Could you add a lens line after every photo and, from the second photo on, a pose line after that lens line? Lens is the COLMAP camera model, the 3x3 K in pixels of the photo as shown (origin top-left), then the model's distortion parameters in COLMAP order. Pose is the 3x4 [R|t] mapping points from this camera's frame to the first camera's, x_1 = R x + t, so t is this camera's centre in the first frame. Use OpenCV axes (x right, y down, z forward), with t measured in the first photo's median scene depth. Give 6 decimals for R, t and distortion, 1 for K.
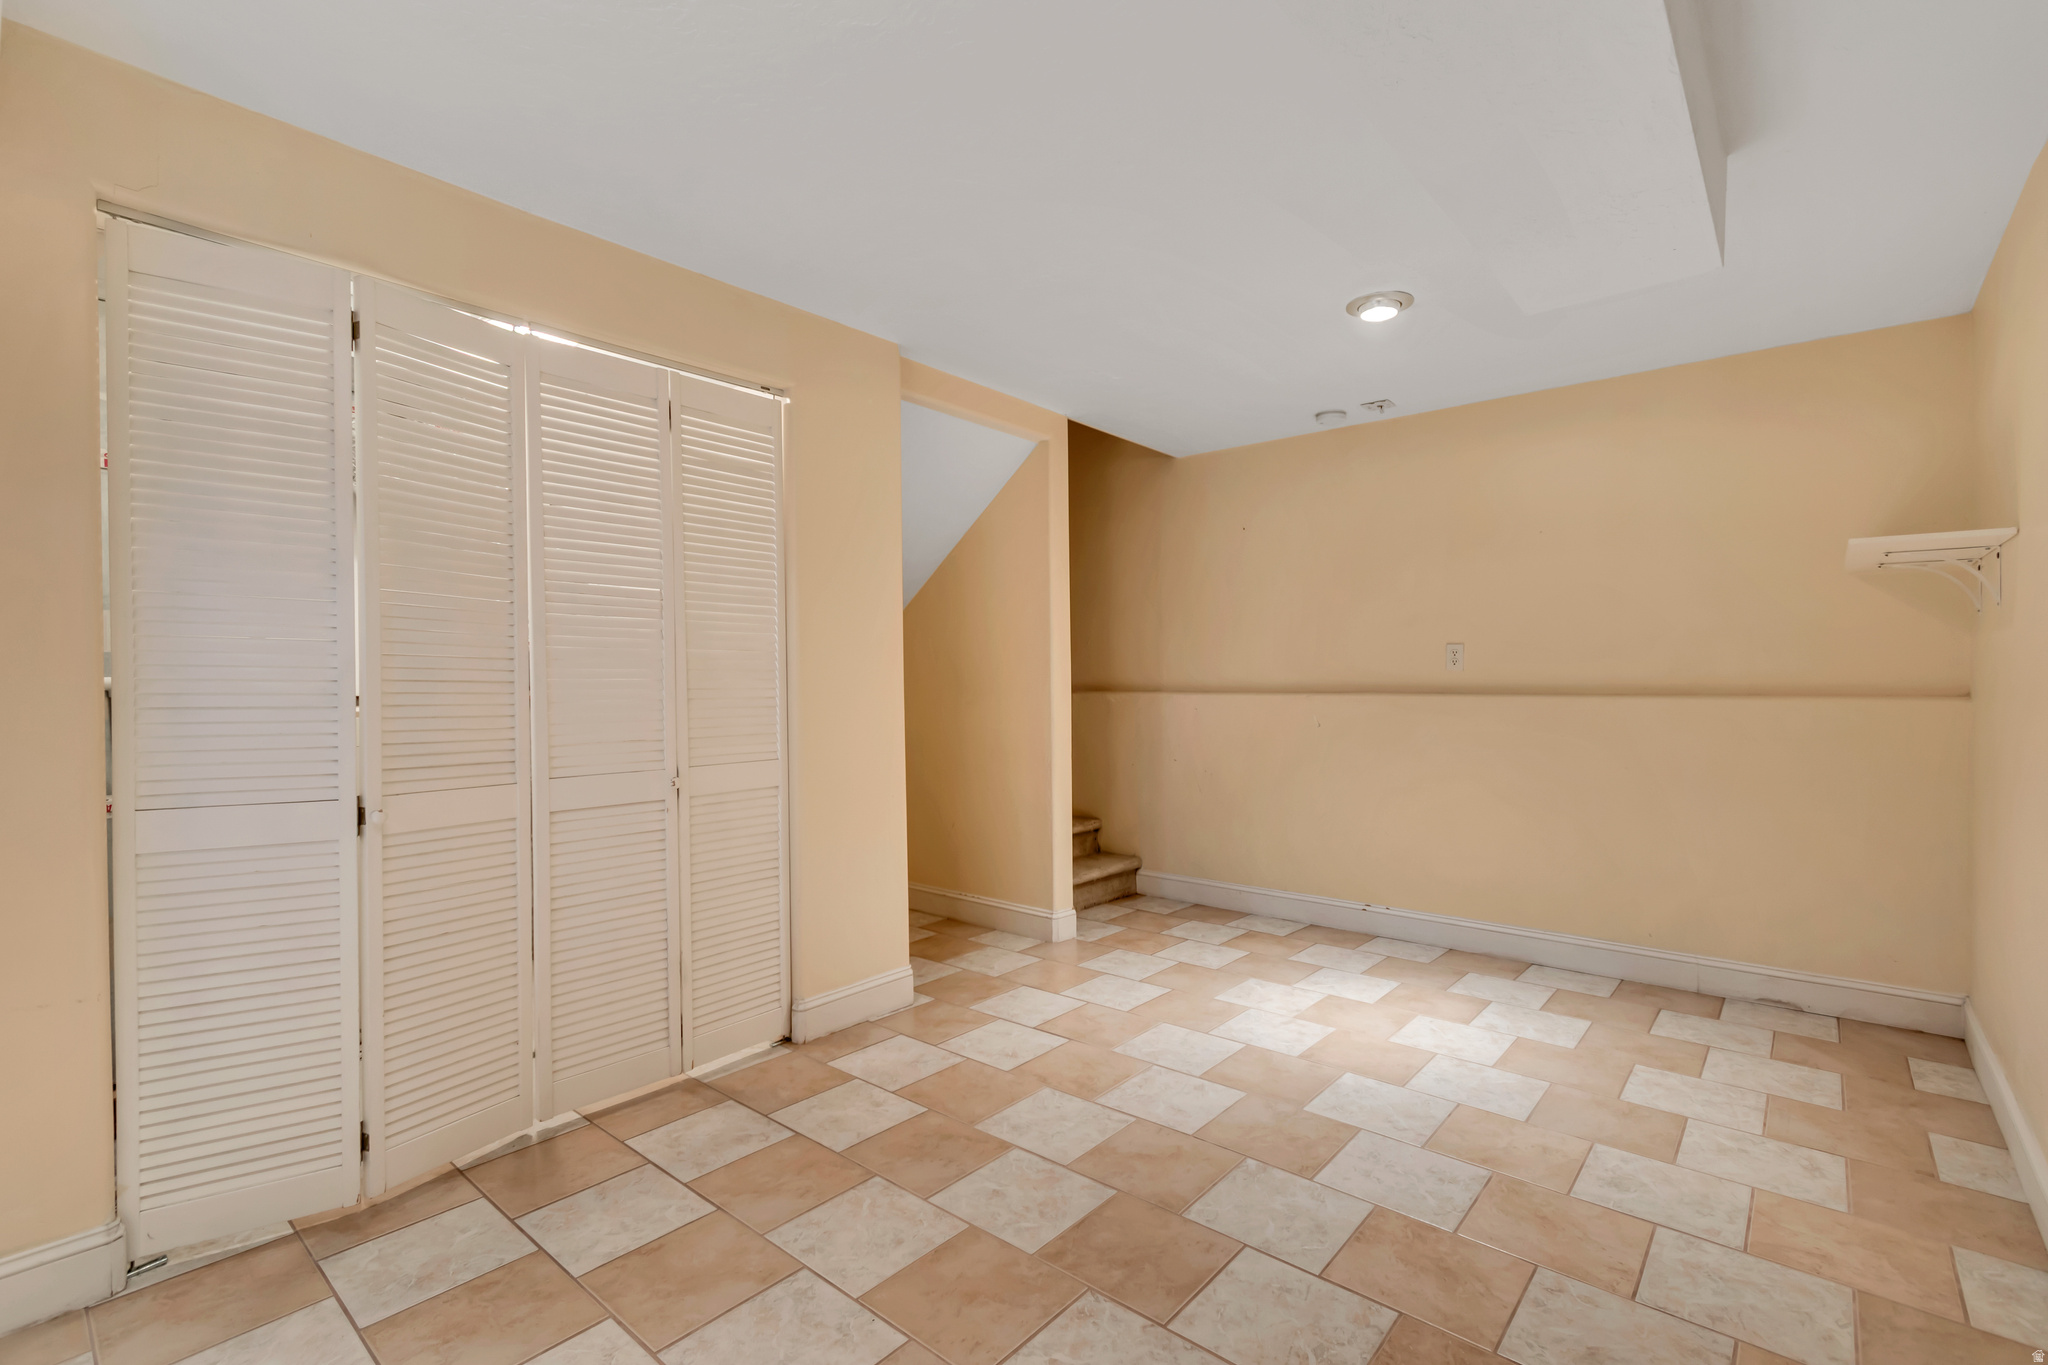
lens RADIAL K [[918.4, 0, 1029.3], [0, 918.4, 683.2], [0, 0, 1]] dist [-0.003110, -0.000759]
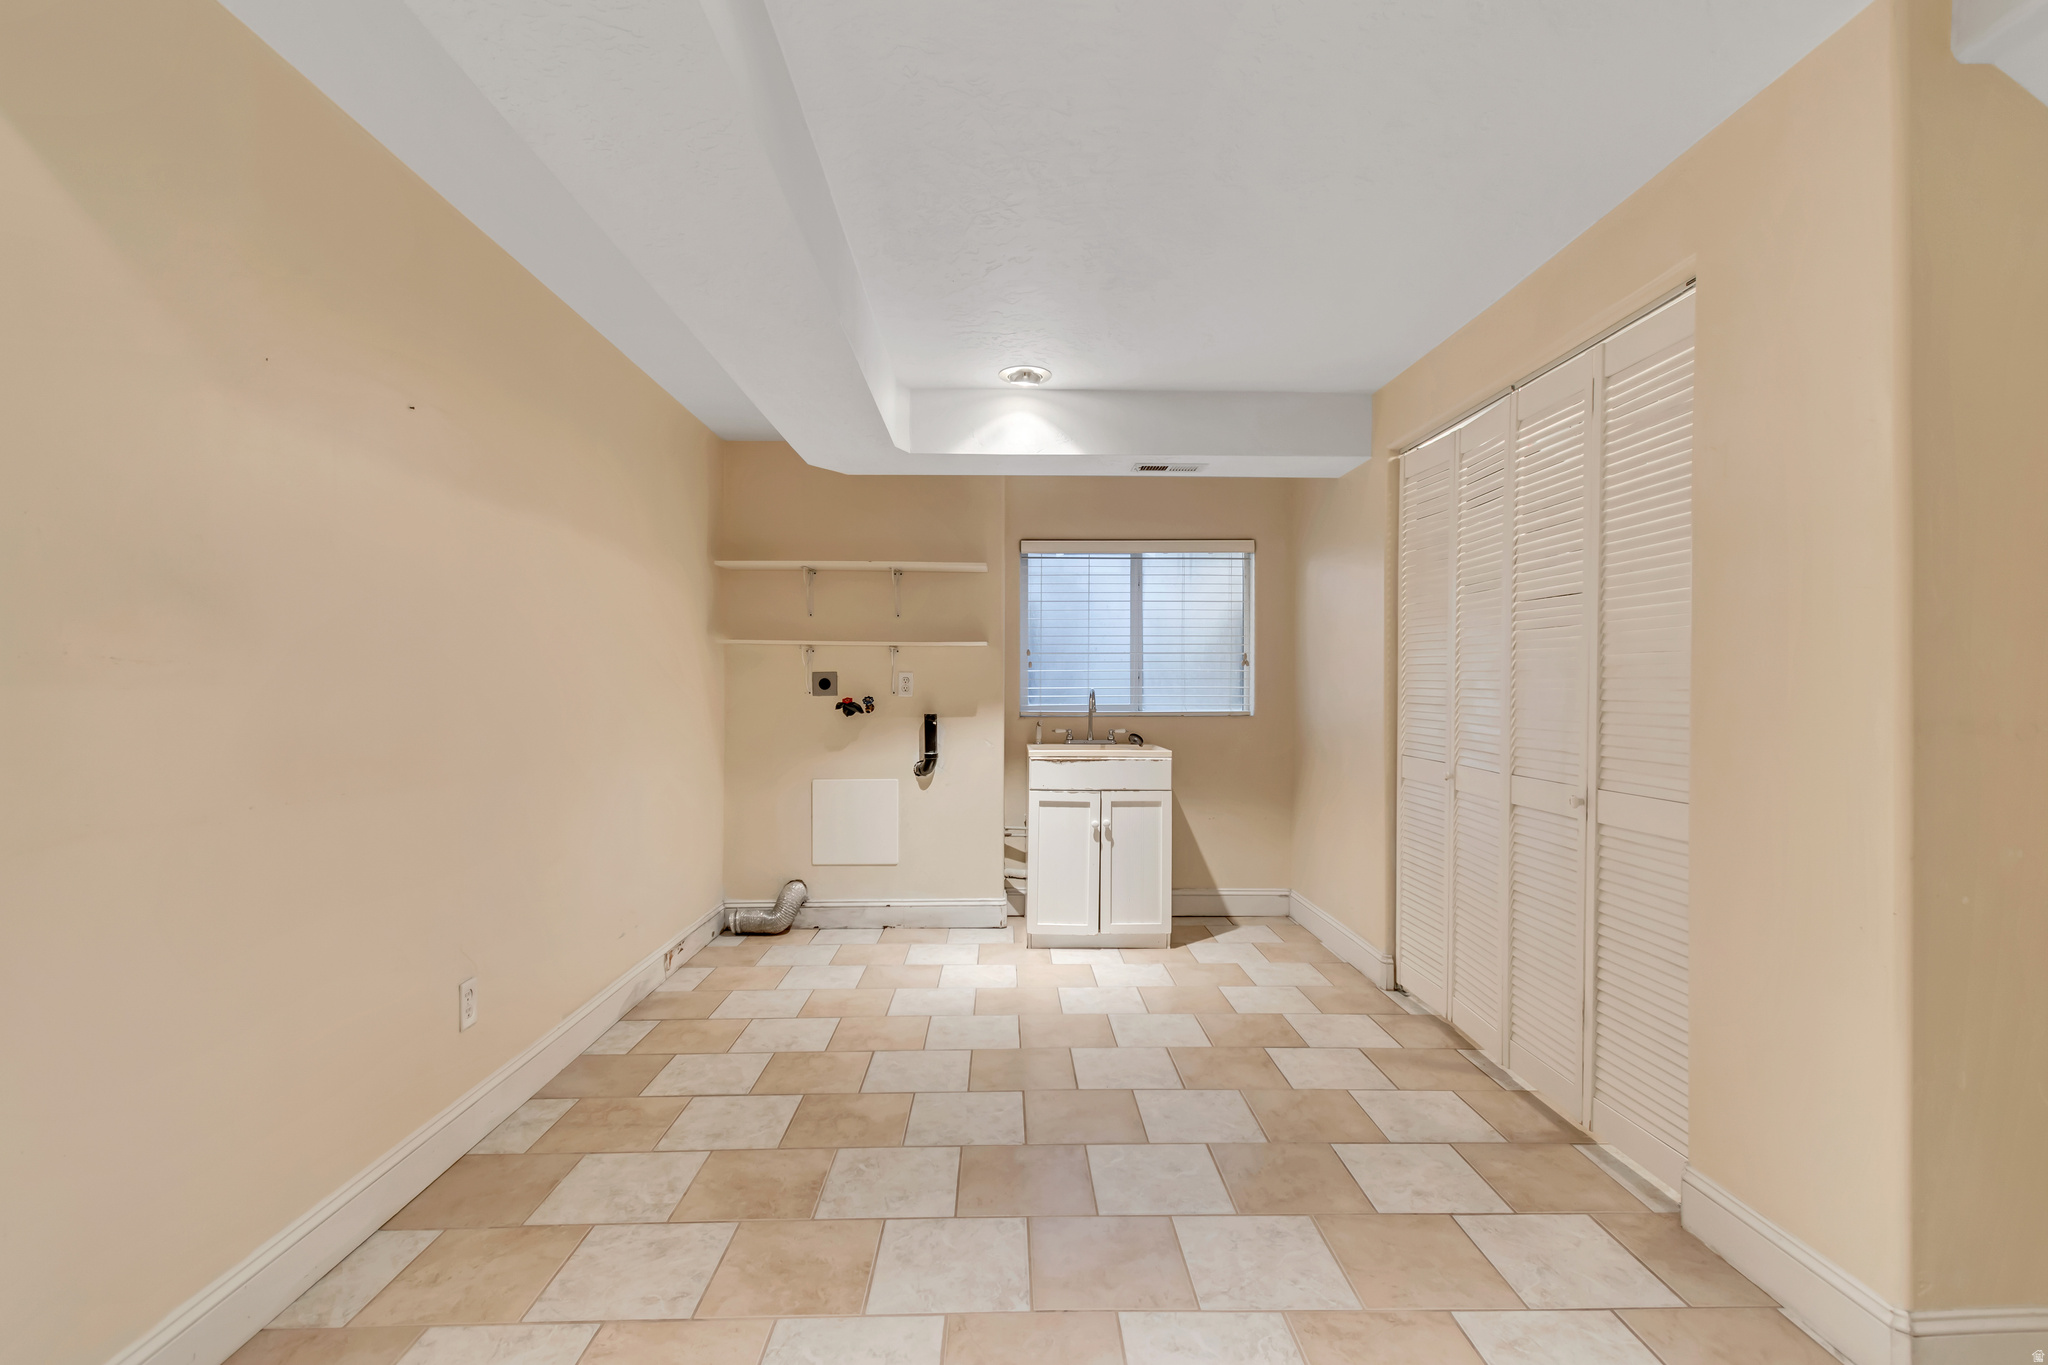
lens RADIAL K [[918.4, 0, 1028.0], [0, 918.4, 683.7], [0, 0, 1]] dist [-0.003110, -0.000759]
pose [[-0.742094, 0.001787, -0.670294, 0.843901], [-0.002549, 0.999982, 0.005489, -0.016974], [0.670291, 0.005782, -0.742076, 1.750957]]
